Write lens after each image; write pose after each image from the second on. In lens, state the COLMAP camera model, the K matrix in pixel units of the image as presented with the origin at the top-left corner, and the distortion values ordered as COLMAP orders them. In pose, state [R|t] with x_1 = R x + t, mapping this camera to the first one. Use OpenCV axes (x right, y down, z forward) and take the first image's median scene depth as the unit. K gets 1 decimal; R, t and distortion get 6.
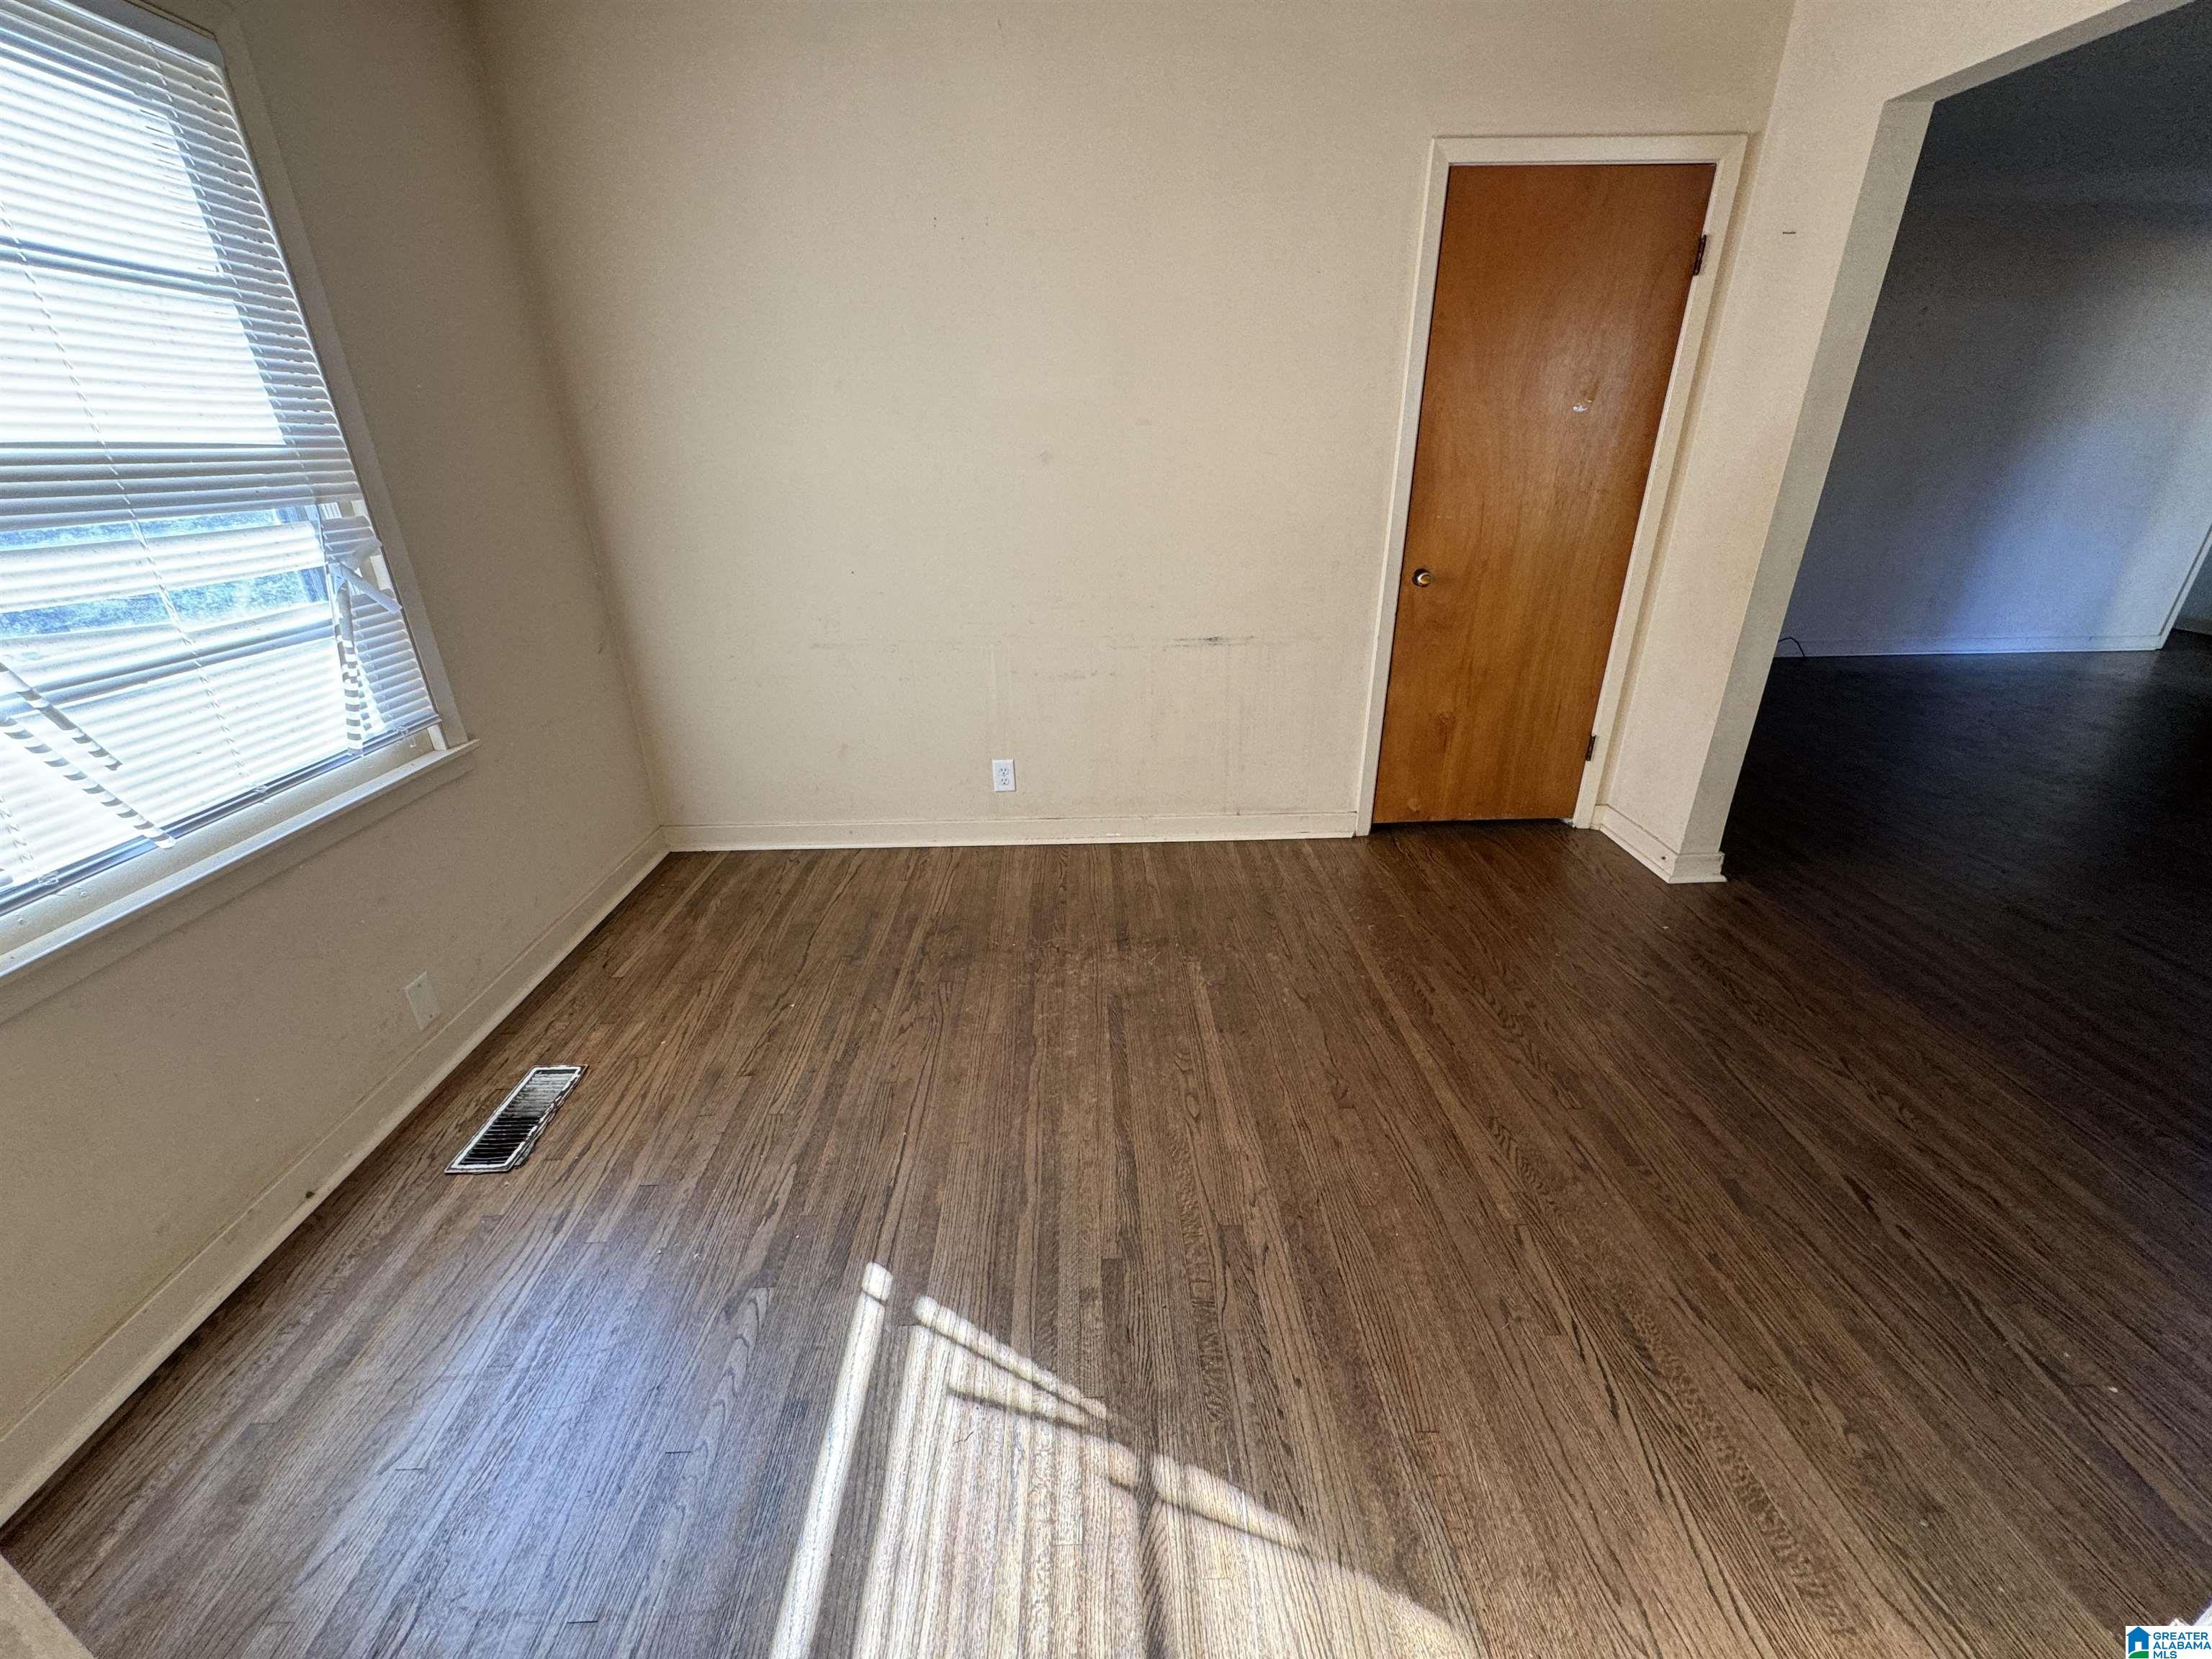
lens RADIAL K [[880.5, 0, 1088.9], [0, 880.5, 827.5], [0, 0, 1]] dist [-0.004382, 0.000394]
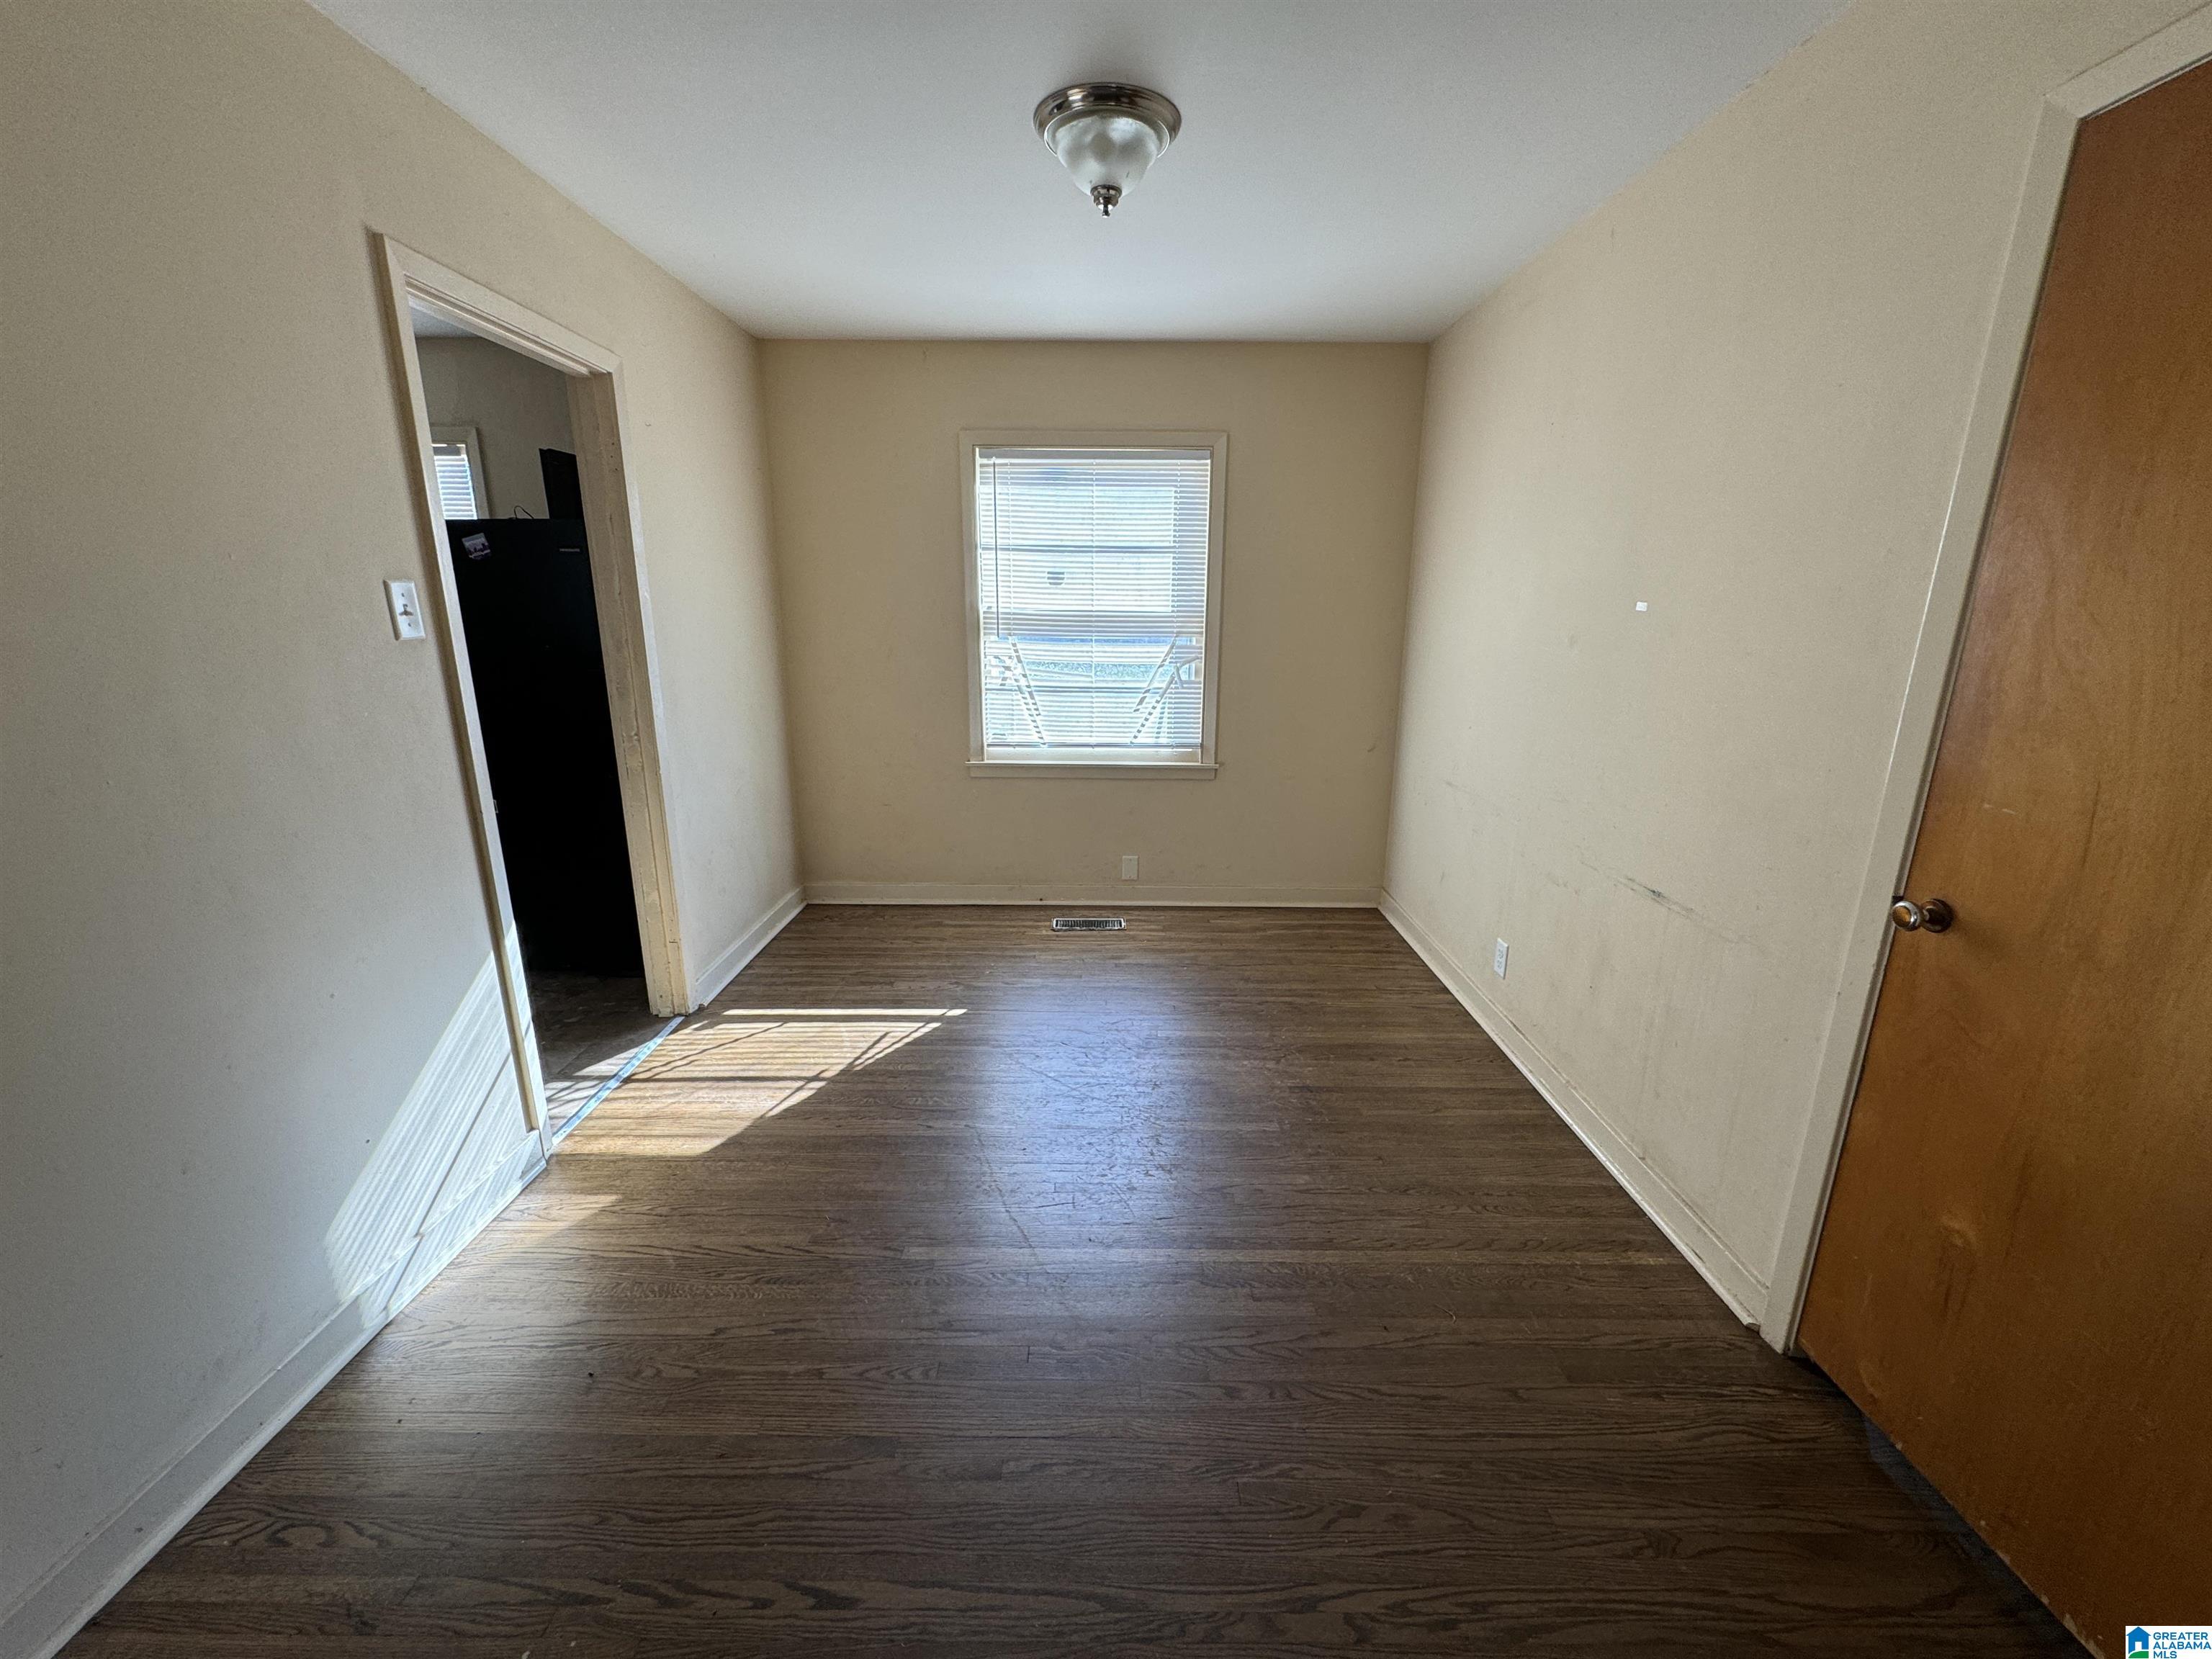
lens RADIAL K [[880.5, 0, 1116.0], [0, 880.5, 823.7], [0, 0, 1]] dist [-0.004382, 0.000394]
pose [[-0.019362, 0.253796, -0.967064, 1.445254], [-0.406486, 0.881700, 0.239531, -0.448046], [0.913452, 0.397735, 0.086093, 0.907656]]
